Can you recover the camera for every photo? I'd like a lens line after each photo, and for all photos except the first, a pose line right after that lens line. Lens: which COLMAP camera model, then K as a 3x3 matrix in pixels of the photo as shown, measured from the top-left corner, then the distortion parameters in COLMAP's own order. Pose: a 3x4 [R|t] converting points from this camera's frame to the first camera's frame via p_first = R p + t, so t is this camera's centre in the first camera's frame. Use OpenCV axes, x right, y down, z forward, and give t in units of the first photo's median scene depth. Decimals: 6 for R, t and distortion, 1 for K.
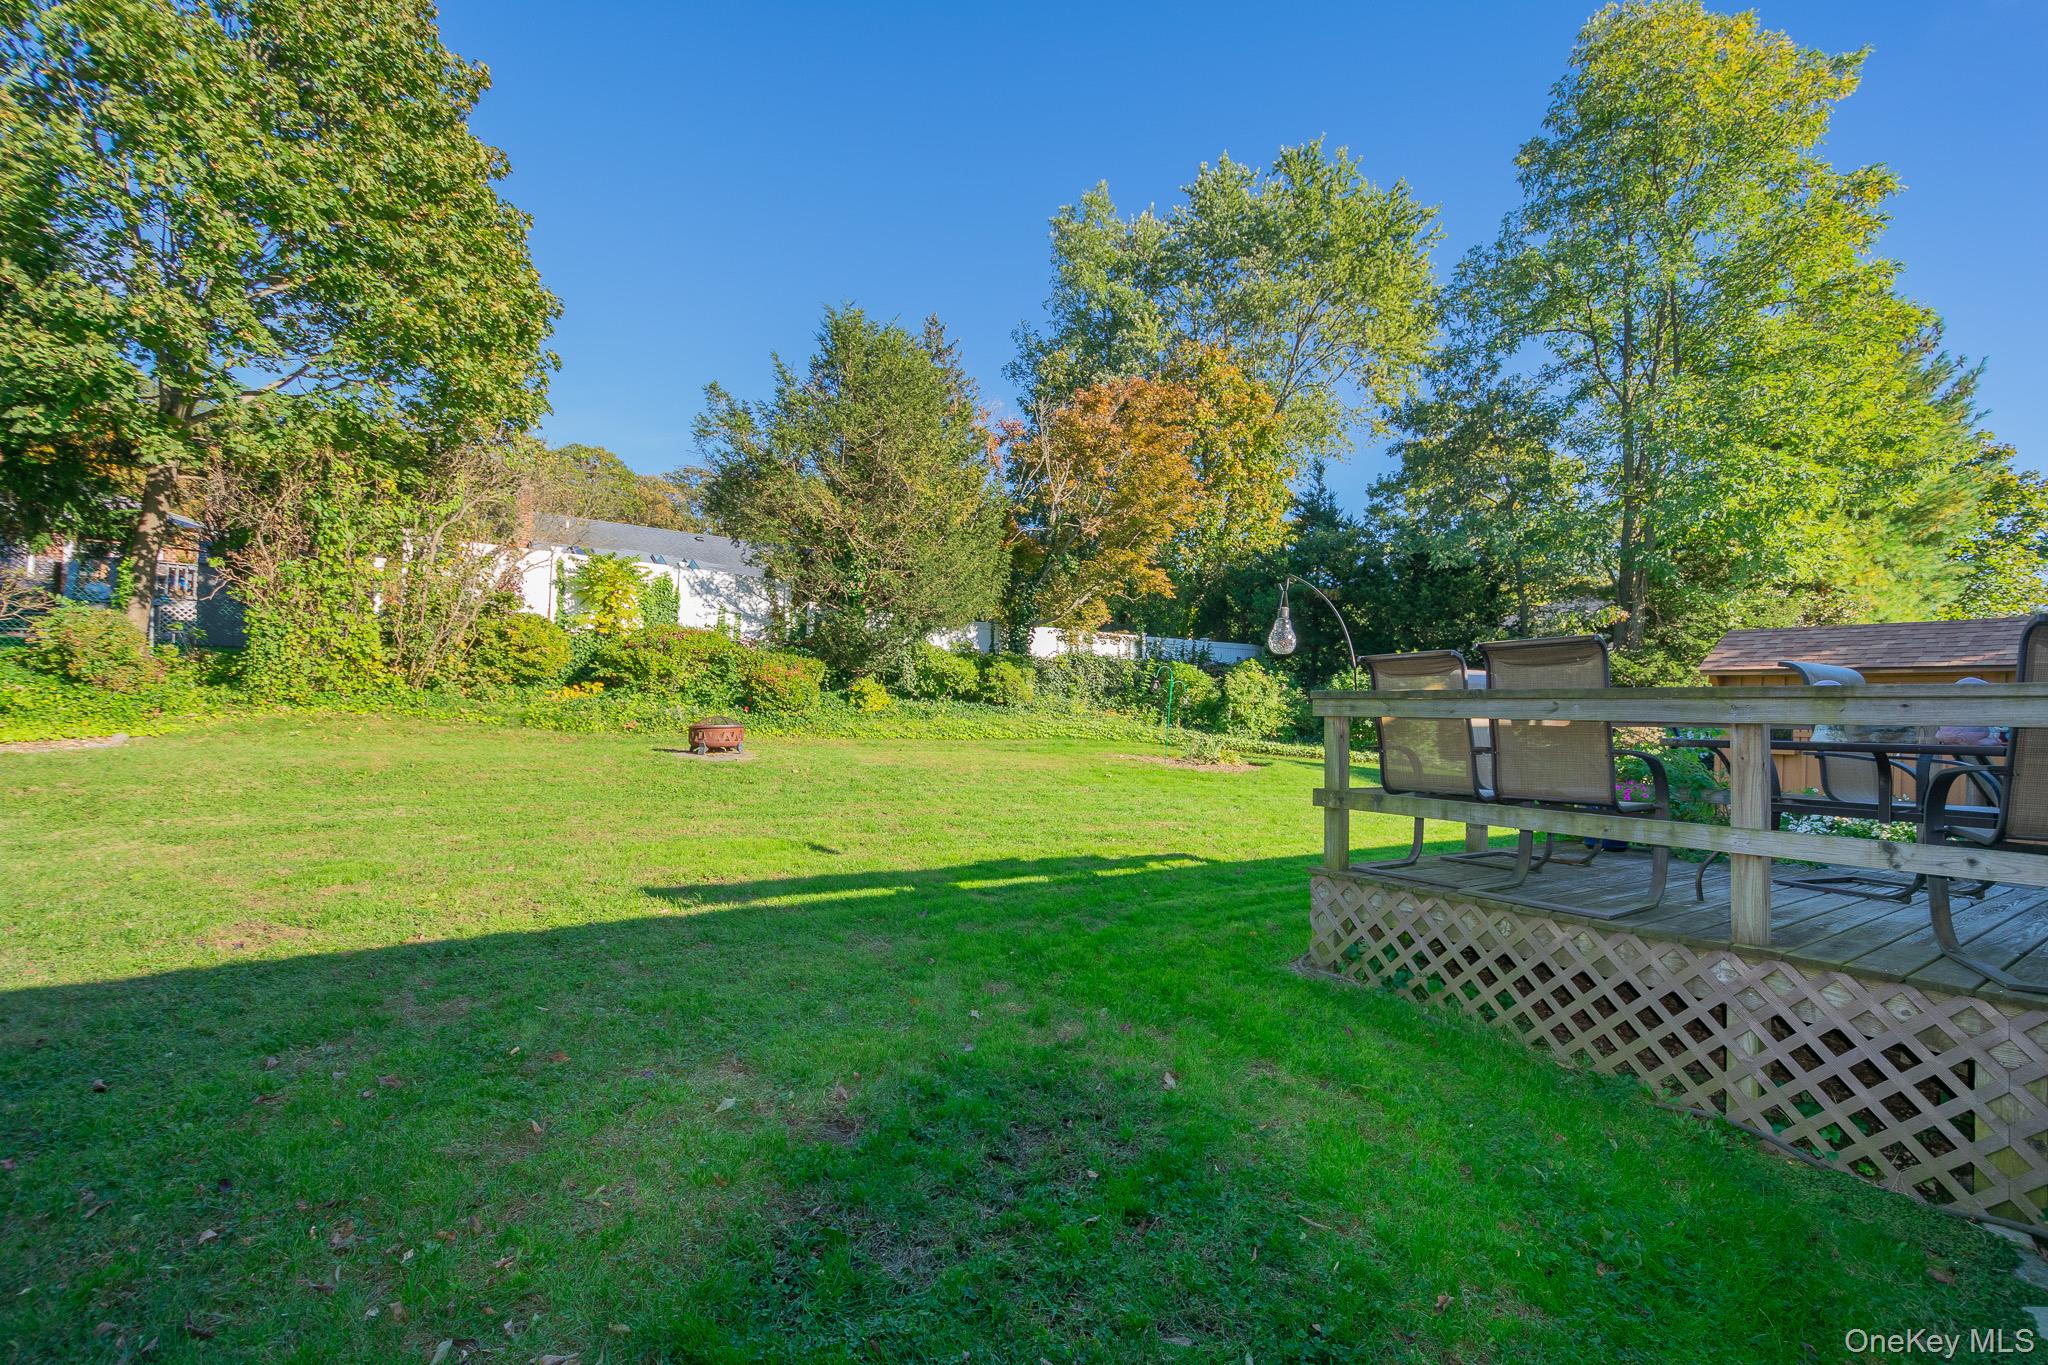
lens RADIAL K [[908.0, 0, 1098.1], [0, 908.0, 723.2], [0, 0, 1]] dist [-0.000566, -0.000061]
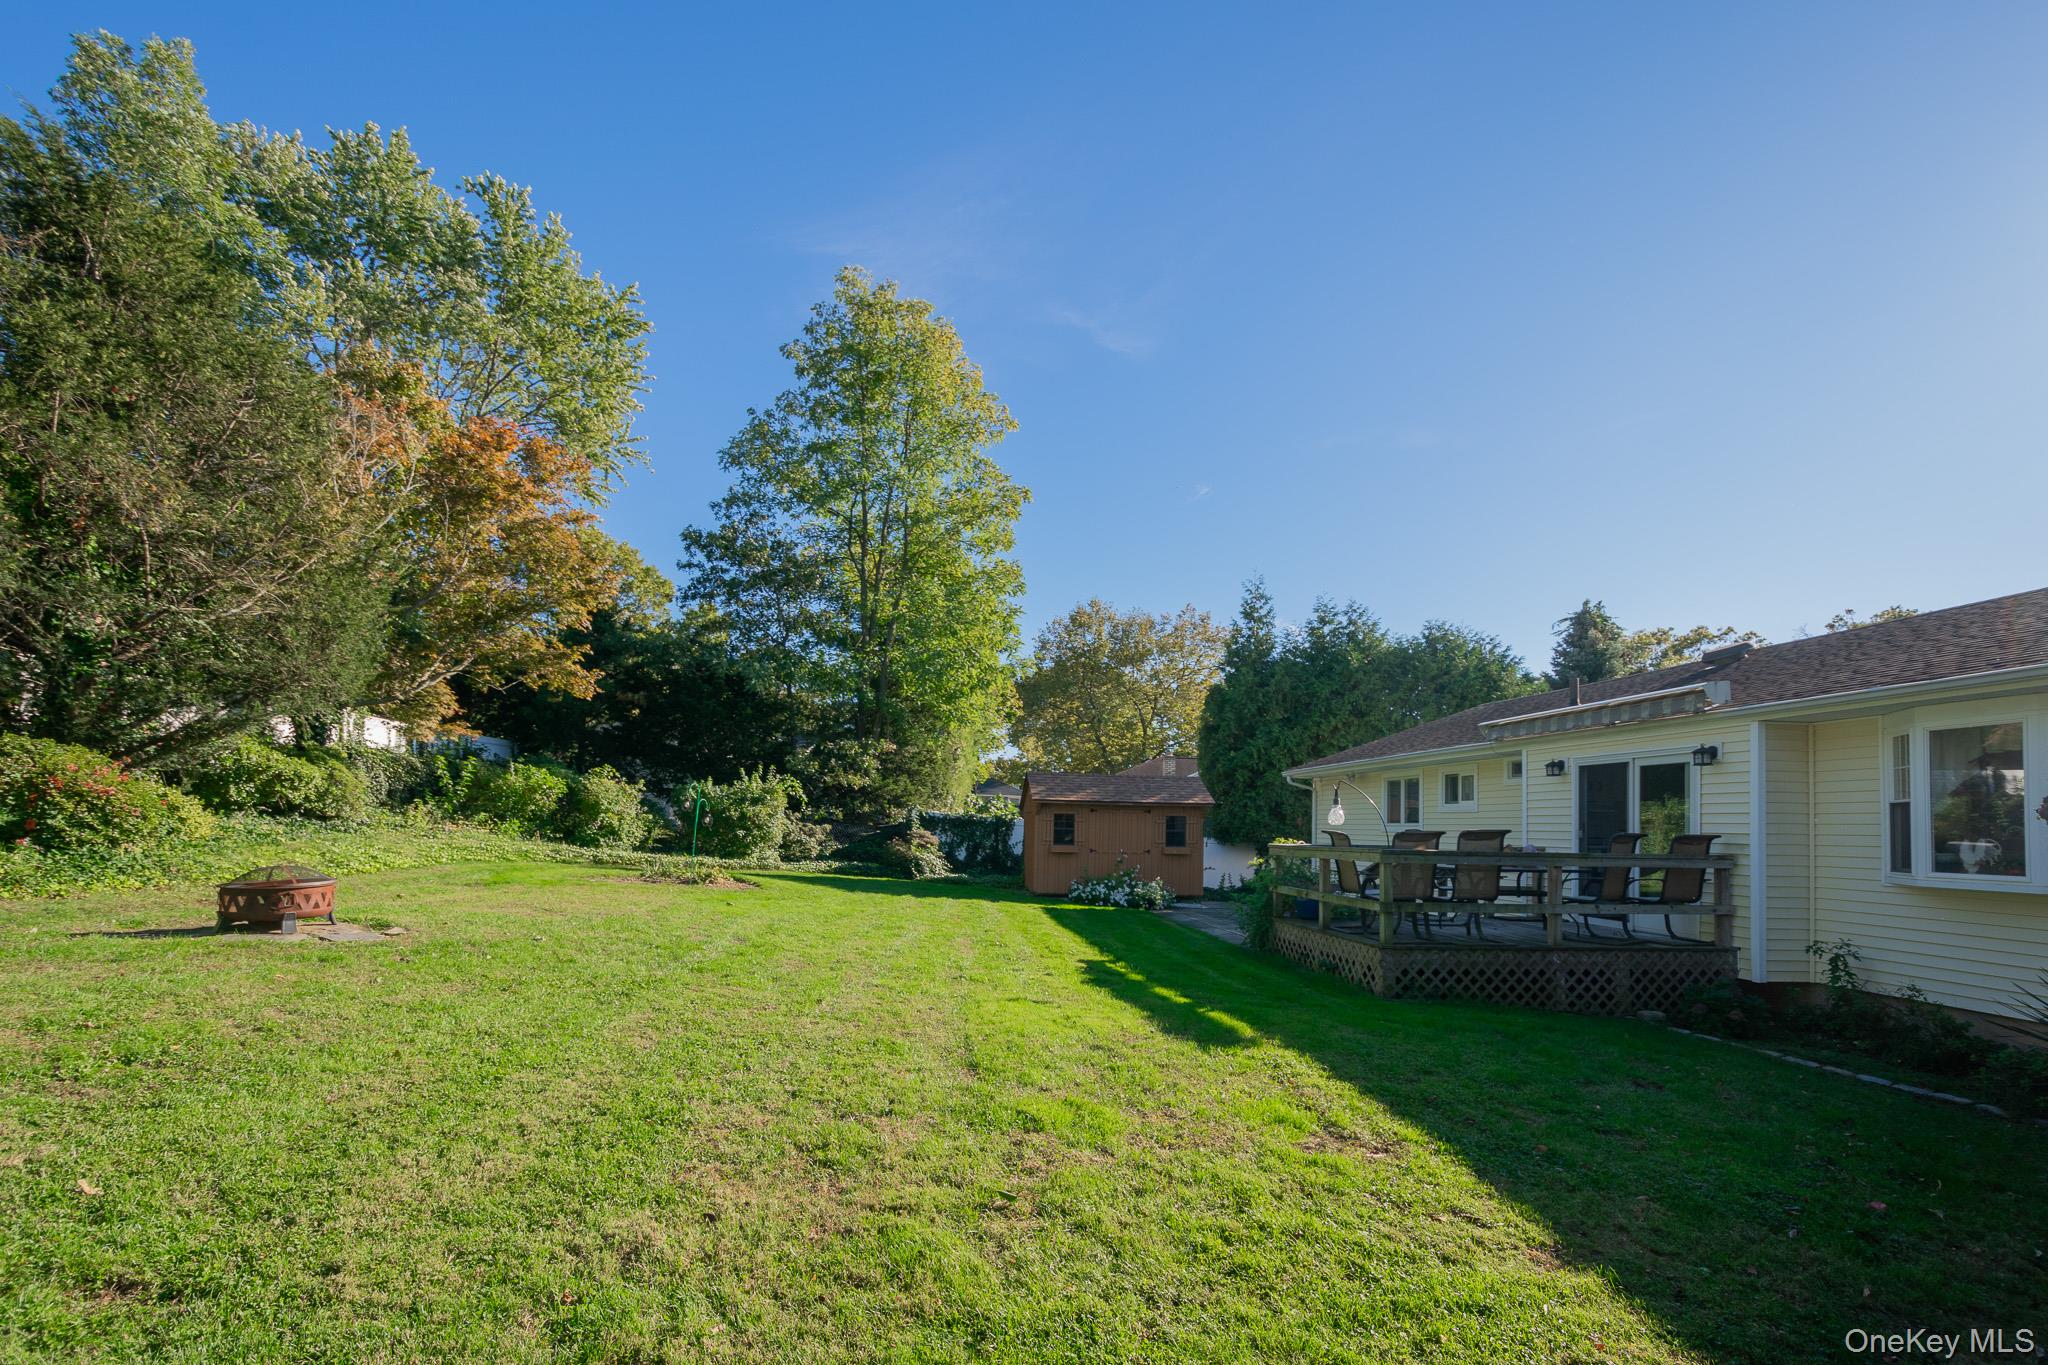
lens RADIAL K [[888.2, 0, 1023.0], [0, 888.2, 805.0], [0, 0, 1]] dist [0.011393, -0.000002]
pose [[0.512570, 0.003026, 0.858640, -1.847036], [-0.003735, 0.999992, -0.001294, -0.136005], [-0.858637, -0.002544, 0.512577, 0.745928]]
